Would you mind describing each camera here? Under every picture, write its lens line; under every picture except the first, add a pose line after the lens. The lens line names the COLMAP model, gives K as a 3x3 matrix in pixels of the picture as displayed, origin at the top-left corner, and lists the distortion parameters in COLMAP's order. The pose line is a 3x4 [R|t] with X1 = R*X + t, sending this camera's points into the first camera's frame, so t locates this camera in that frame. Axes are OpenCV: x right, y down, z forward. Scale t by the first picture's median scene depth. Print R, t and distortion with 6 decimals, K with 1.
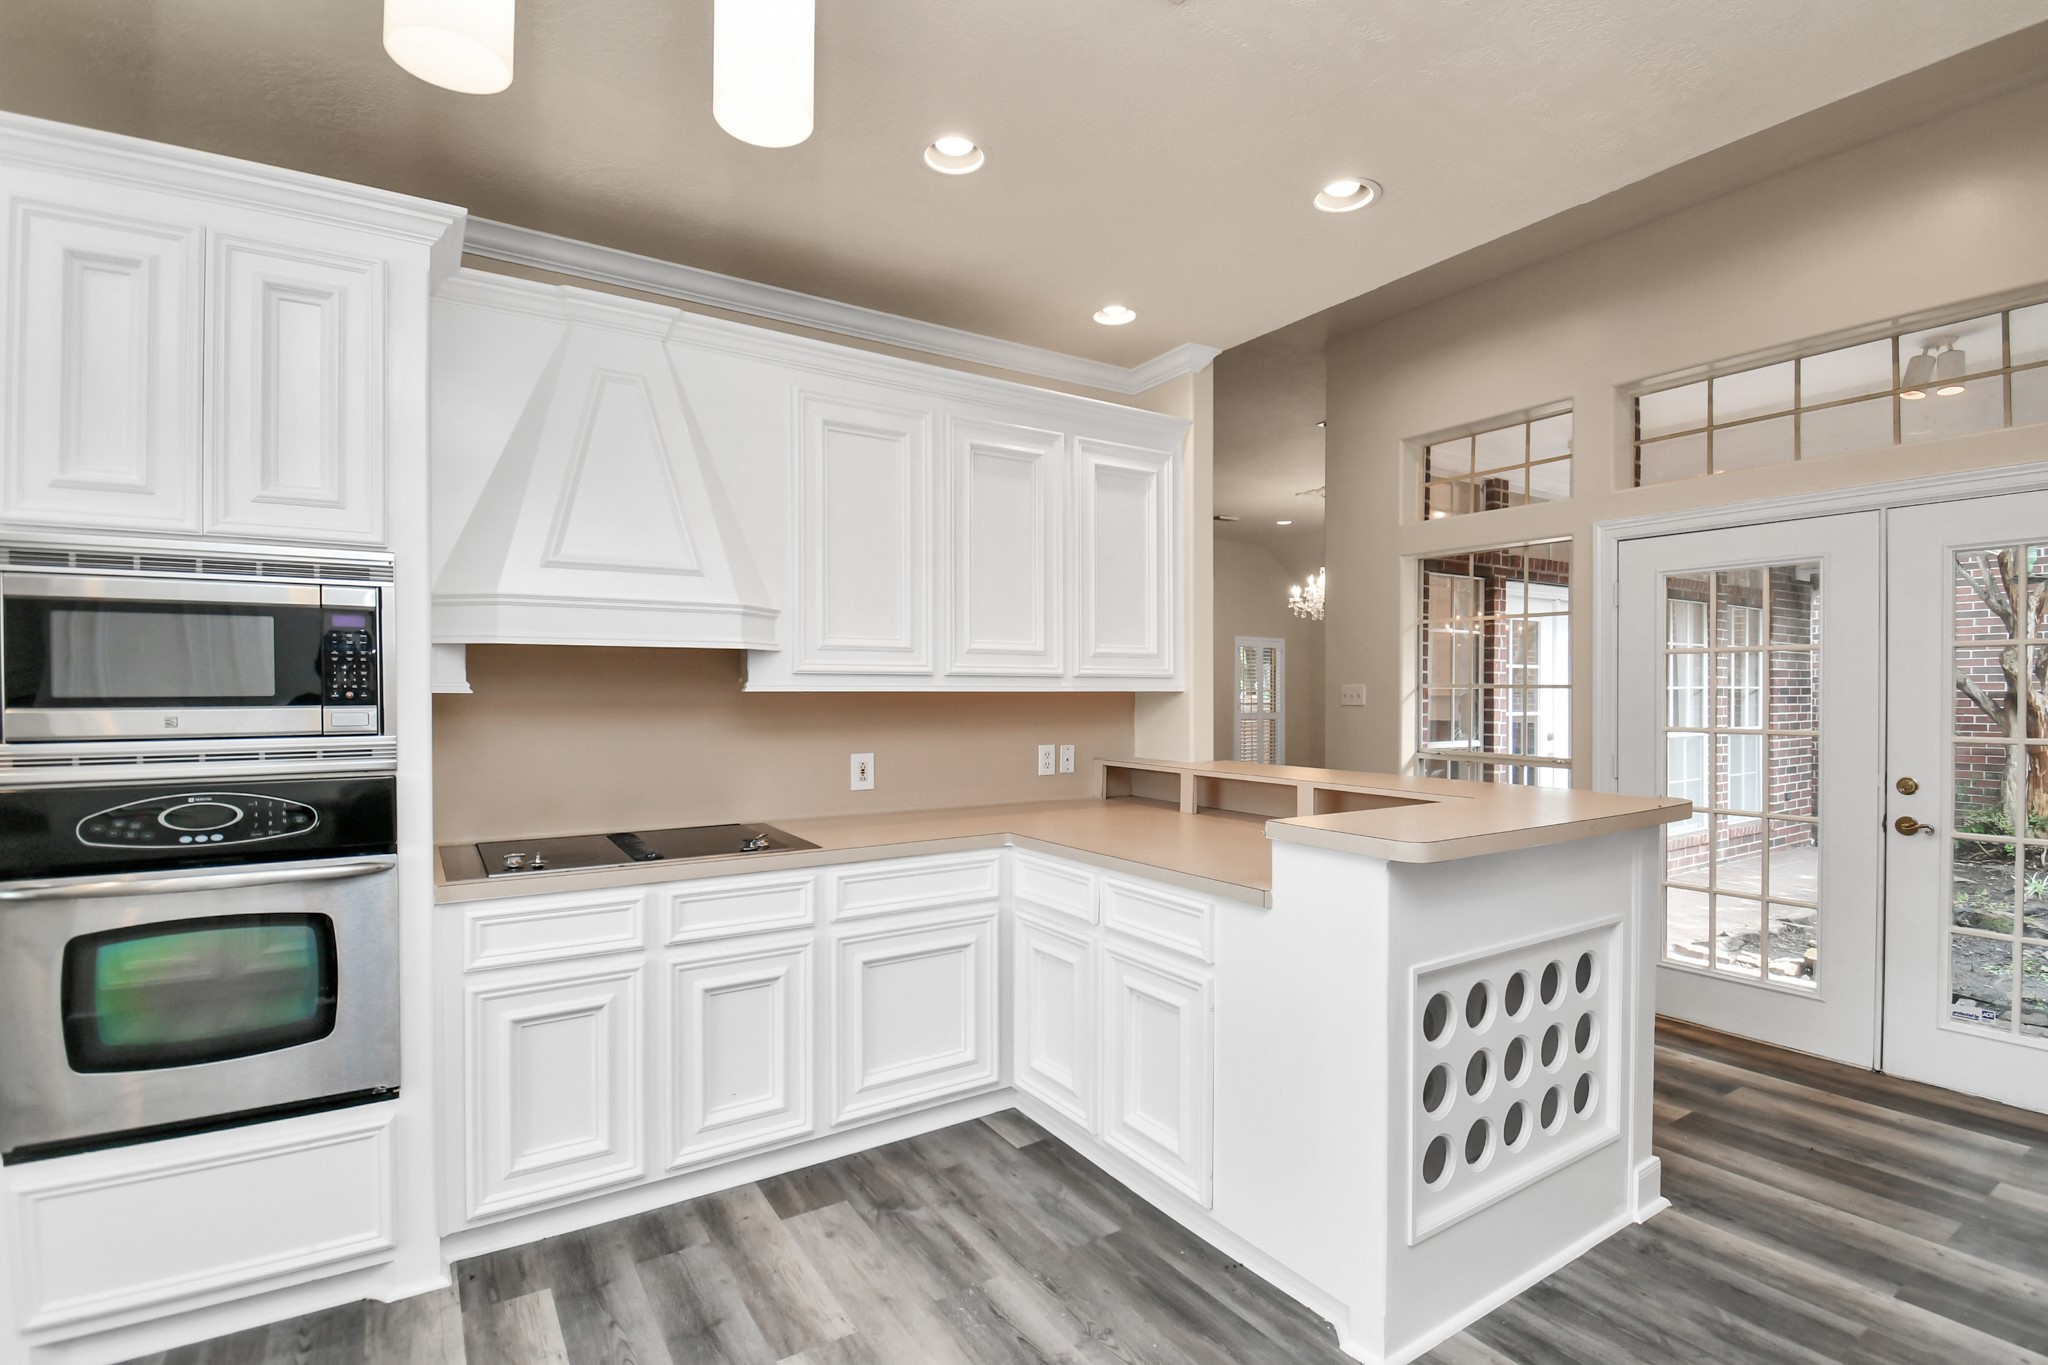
lens RADIAL K [[977.3, 0, 1045.8], [0, 977.3, 683.9], [0, 0, 1]] dist [0.013174, -0.021480]
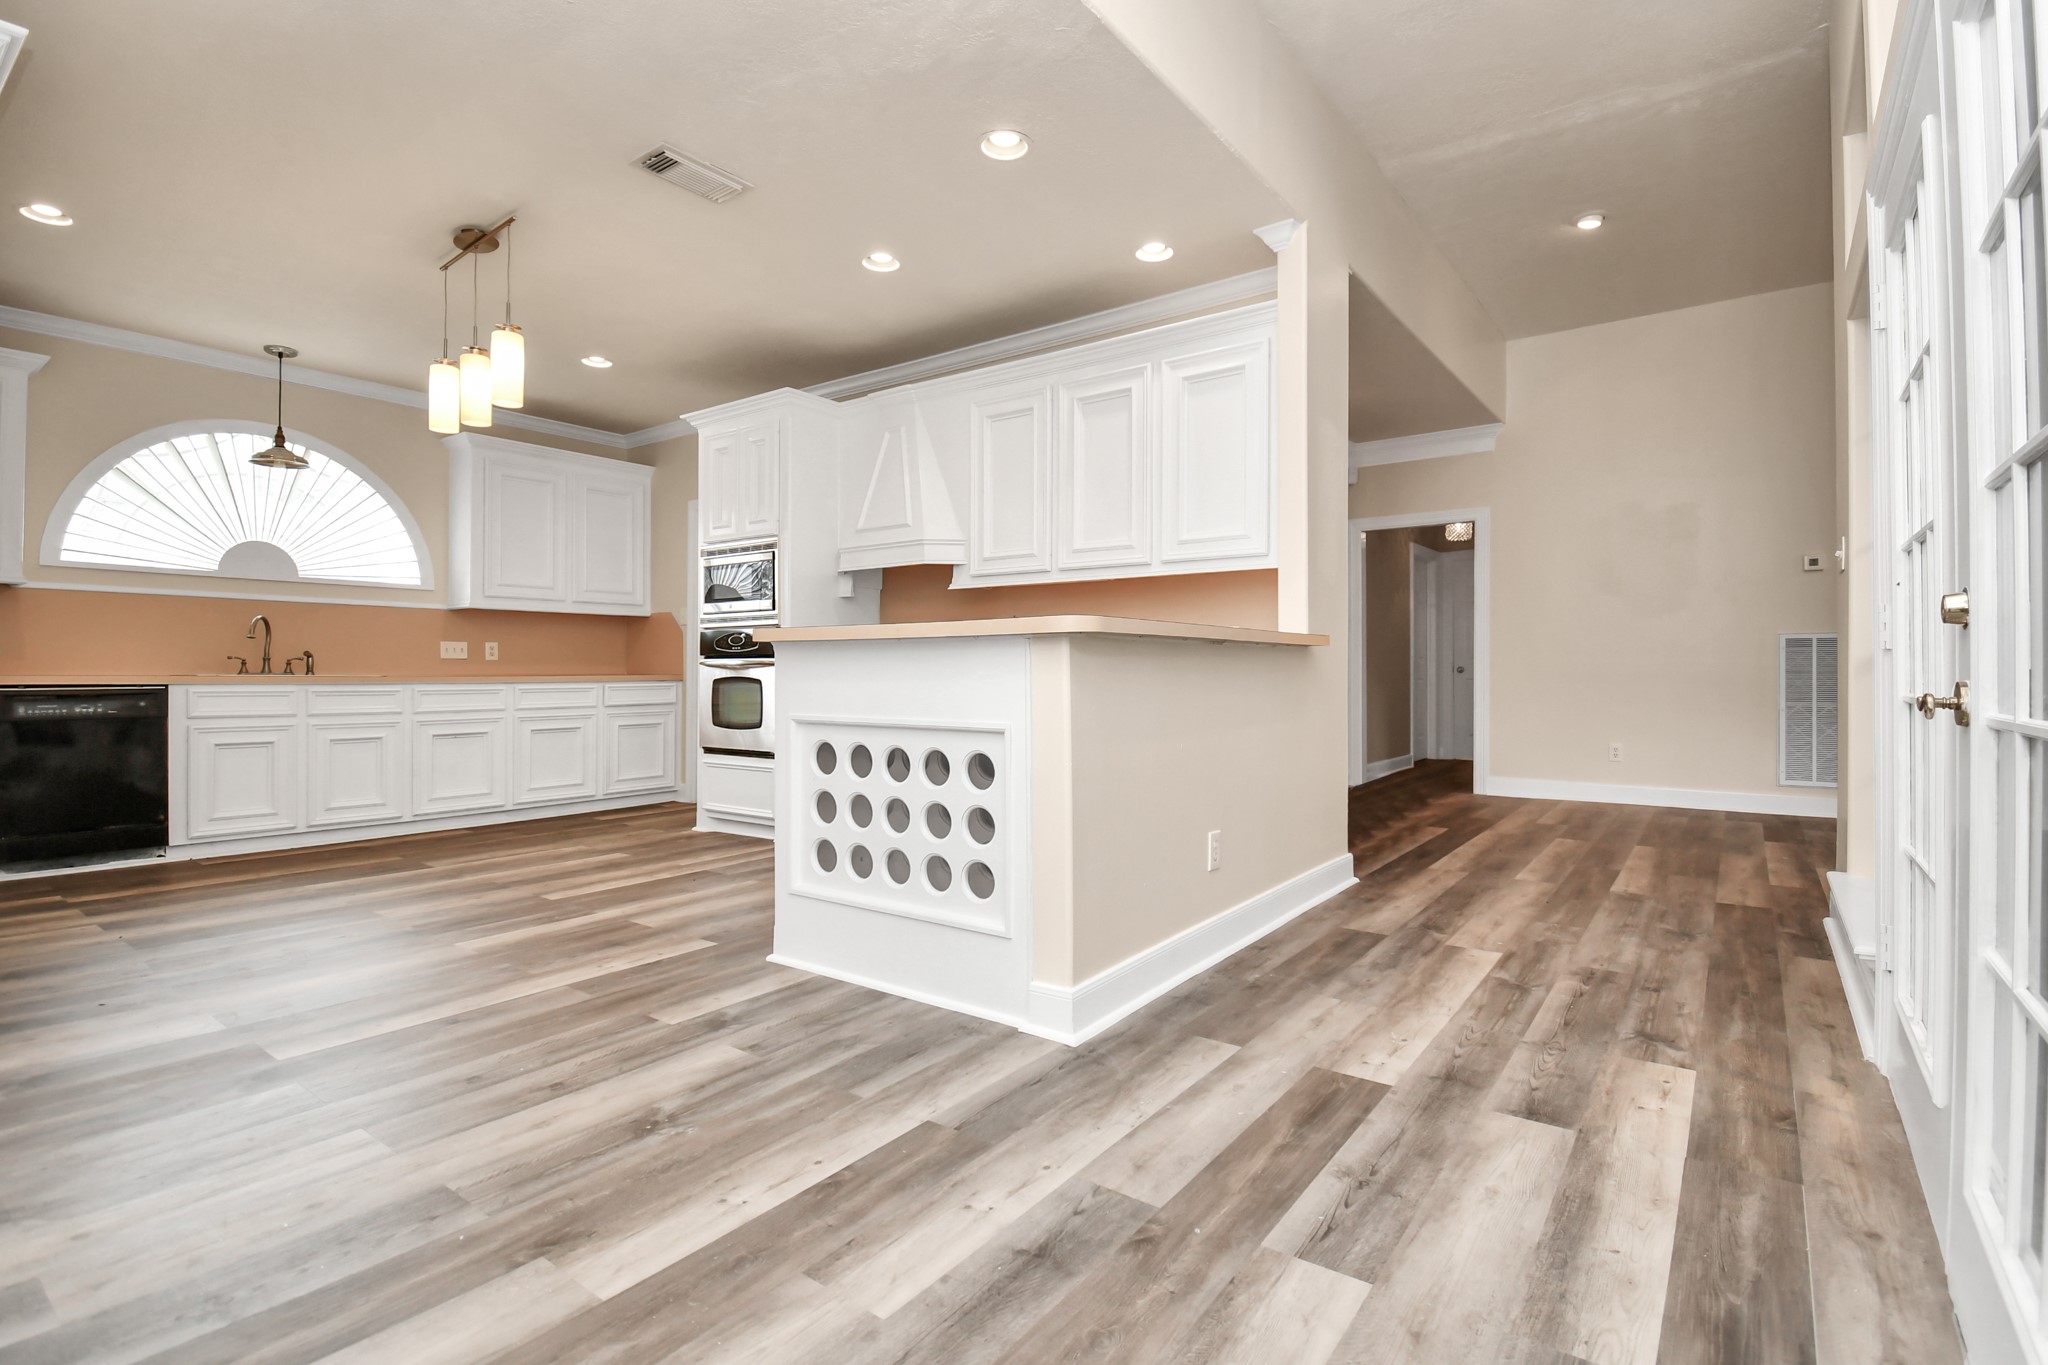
lens RADIAL K [[943.2, 0, 1046.3], [0, 943.2, 668.1], [0, 0, 1]] dist [0.016908, -0.023847]
pose [[0.353532, -0.003832, -0.935415, 1.505469], [0.008952, 0.999960, -0.000714, 0.170868], [0.935380, -0.008121, 0.353552, 0.666434]]
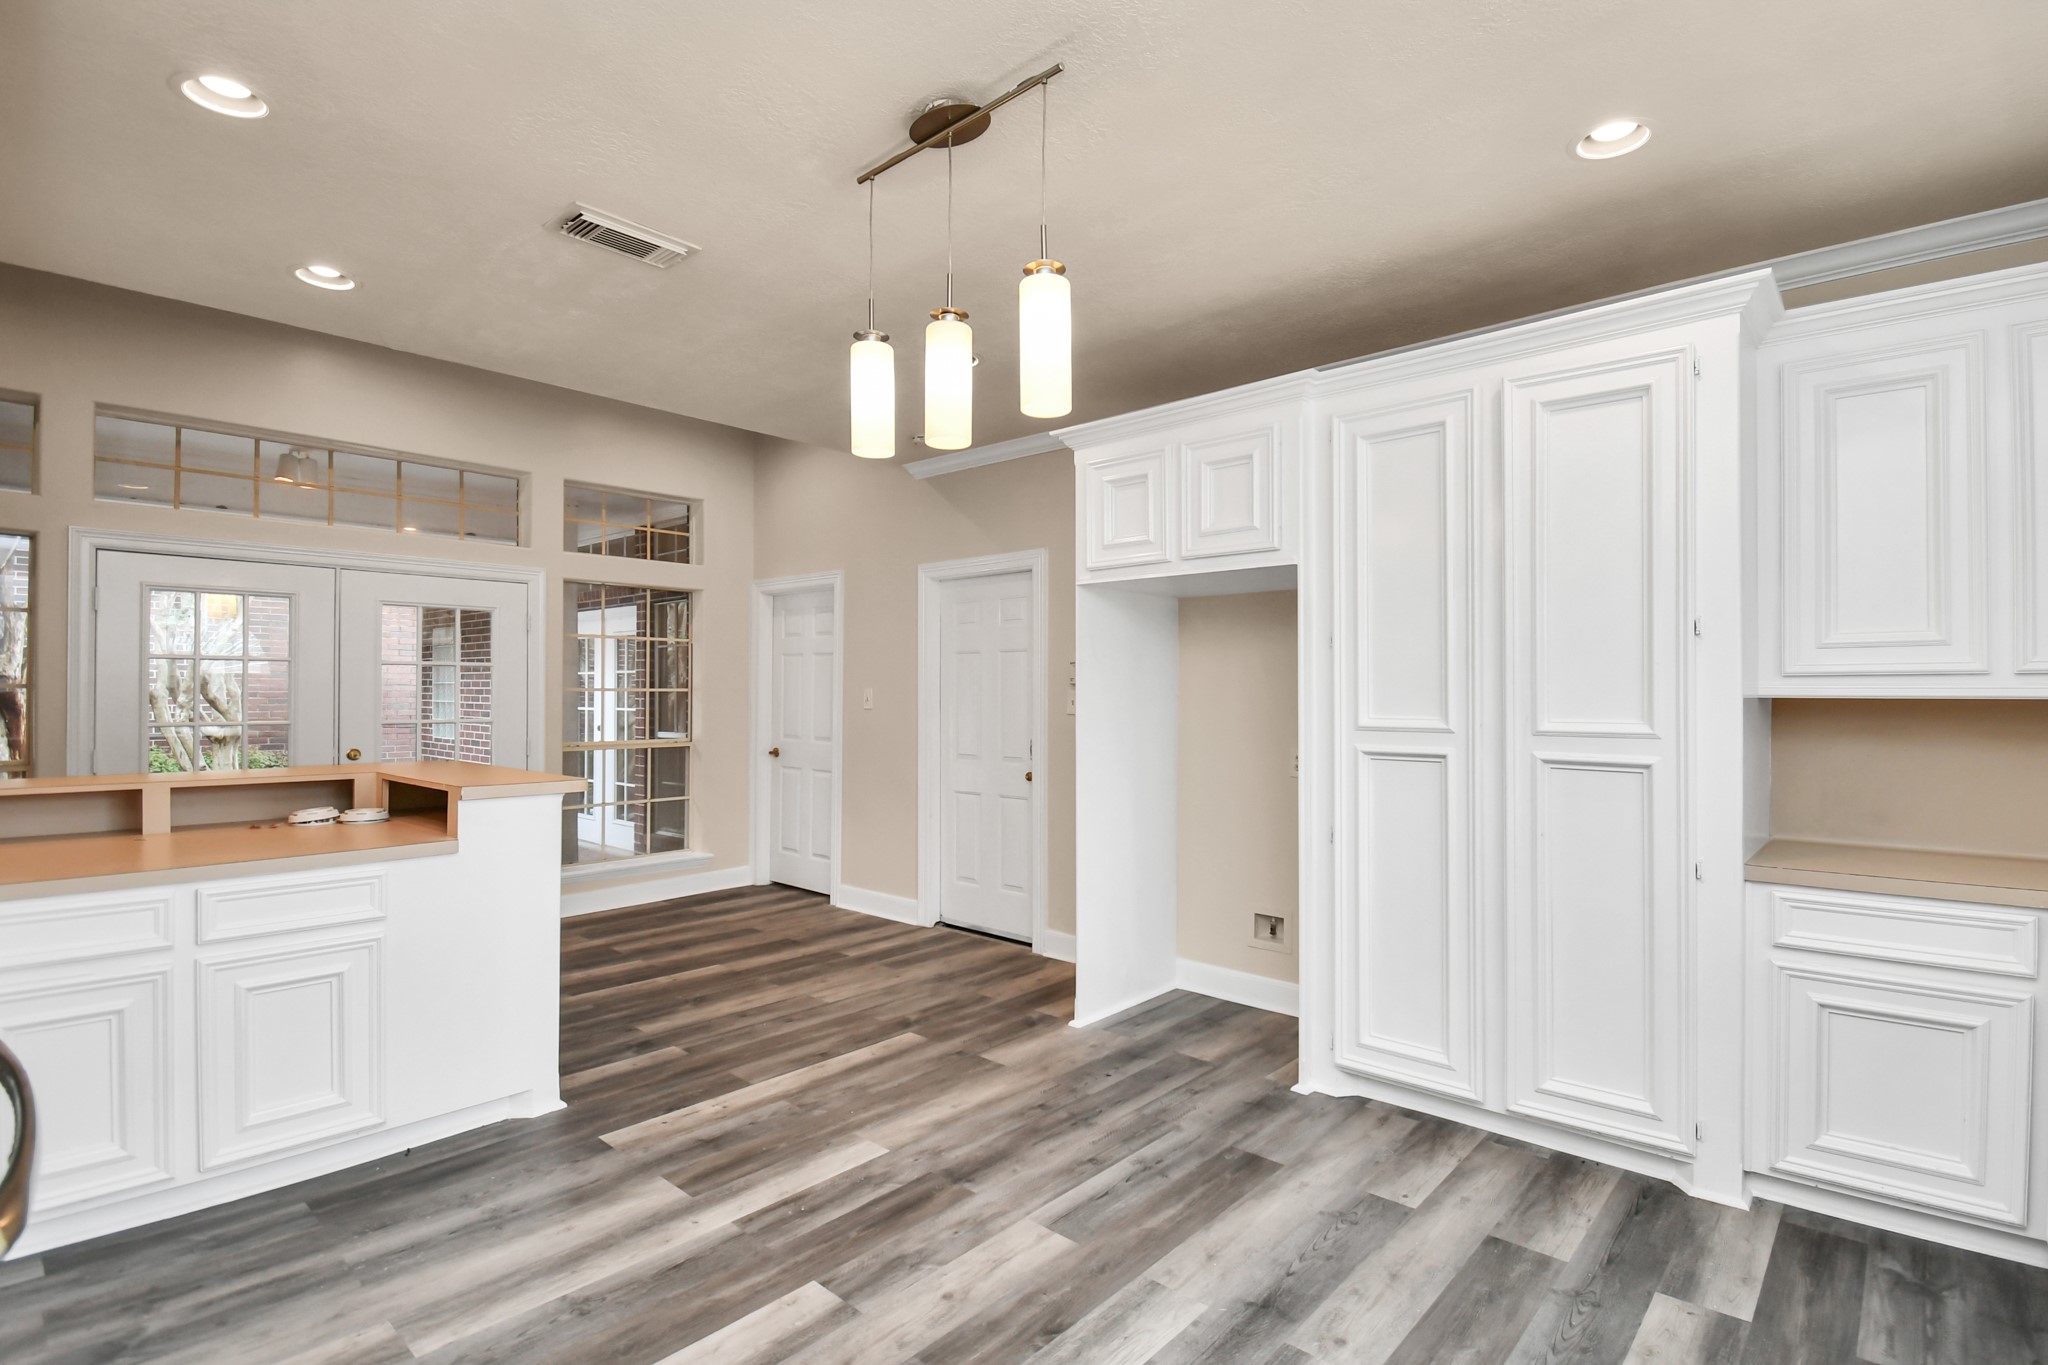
lens RADIAL K [[943.2, 0, 1046.3], [0, 943.2, 668.1], [0, 0, 1]] dist [0.016908, -0.023847]
pose [[-0.261202, 0.021894, 0.965036, -1.079069], [-0.008432, 0.999653, -0.024962, 0.001098], [-0.965247, -0.014657, -0.260926, 0.486677]]
